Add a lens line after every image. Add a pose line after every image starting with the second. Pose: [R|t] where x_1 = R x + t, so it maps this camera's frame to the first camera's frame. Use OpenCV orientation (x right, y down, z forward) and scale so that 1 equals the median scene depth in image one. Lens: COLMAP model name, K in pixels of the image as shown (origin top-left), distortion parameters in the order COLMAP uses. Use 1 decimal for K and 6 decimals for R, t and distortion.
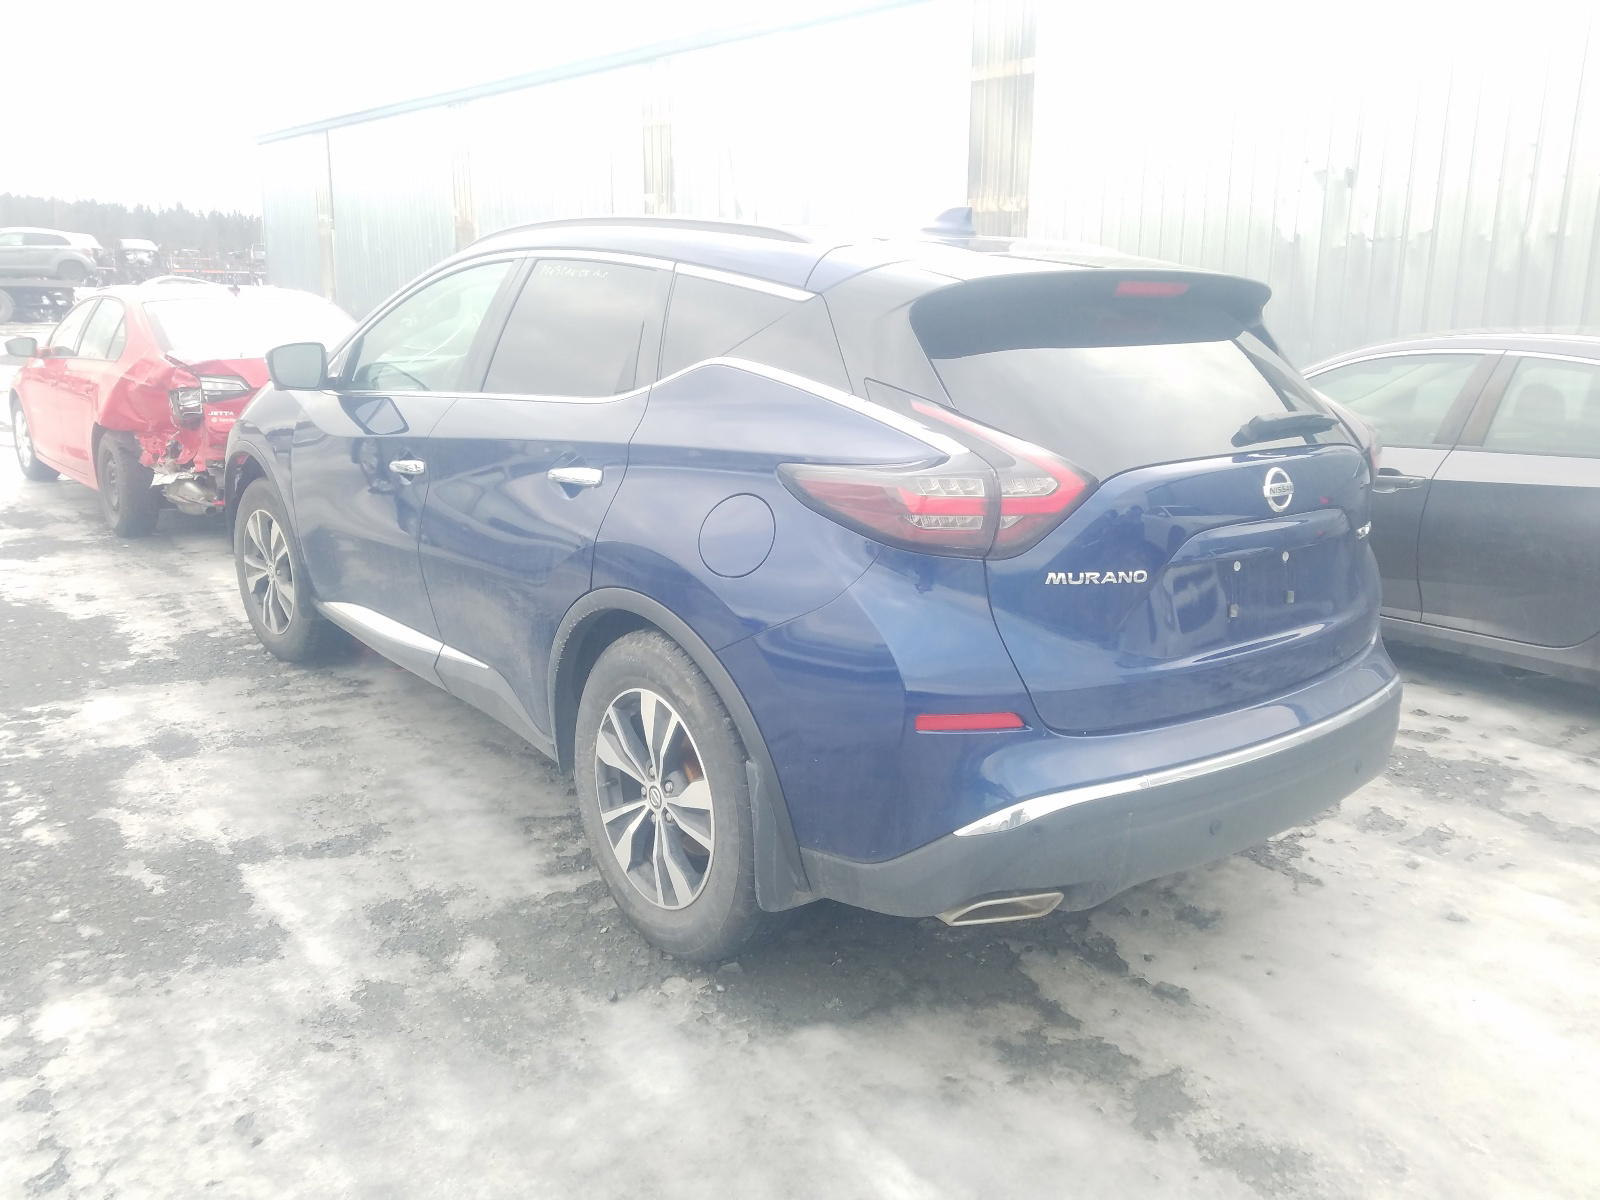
lens RADIAL K [[1323.6, 0, 800.0], [0, 1323.6, 600.0], [0, 0, 1]] dist [0.004644, 0.009941]
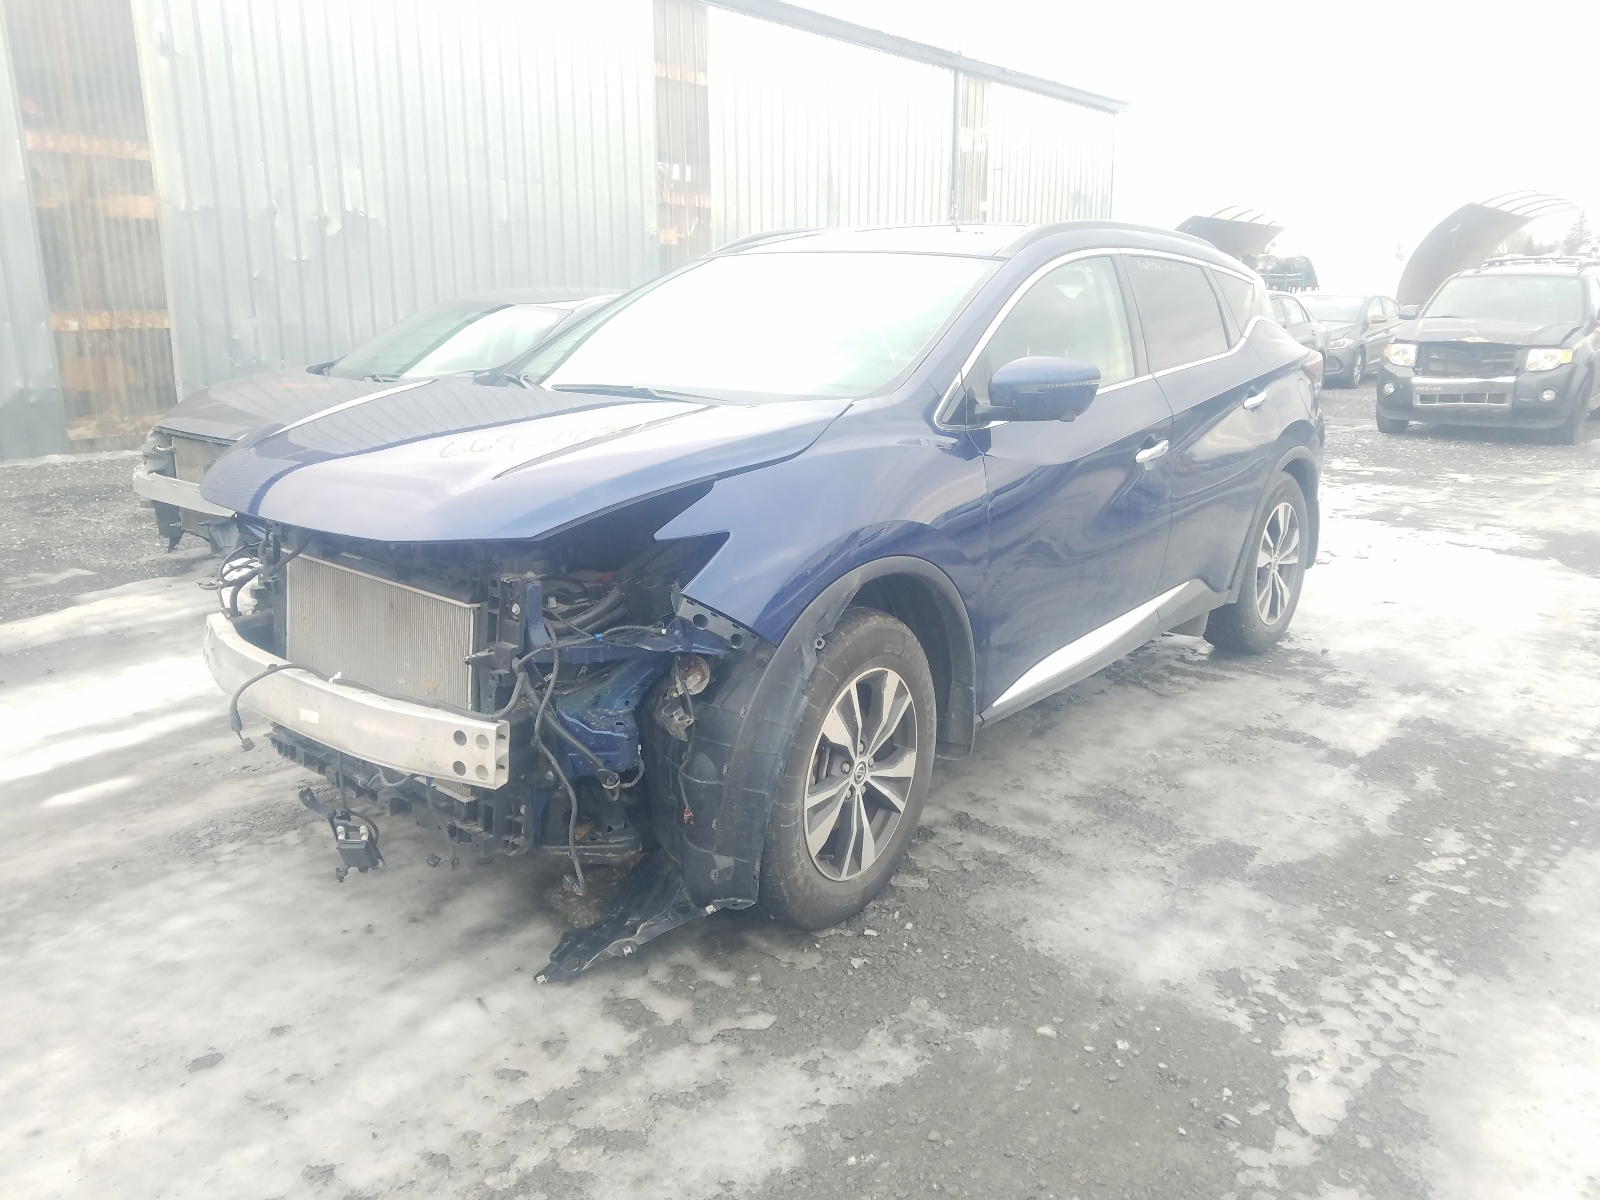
lens RADIAL K [[1294.1, 0, 800.0], [0, 1294.1, 600.0], [0, 0, 1]] dist [-0.005140, -0.007091]
pose [[-0.255889, -0.258527, 0.931496, -1.257851], [0.212406, 0.924994, 0.315072, -0.389790], [-0.943082, 0.278479, -0.181783, 1.531121]]
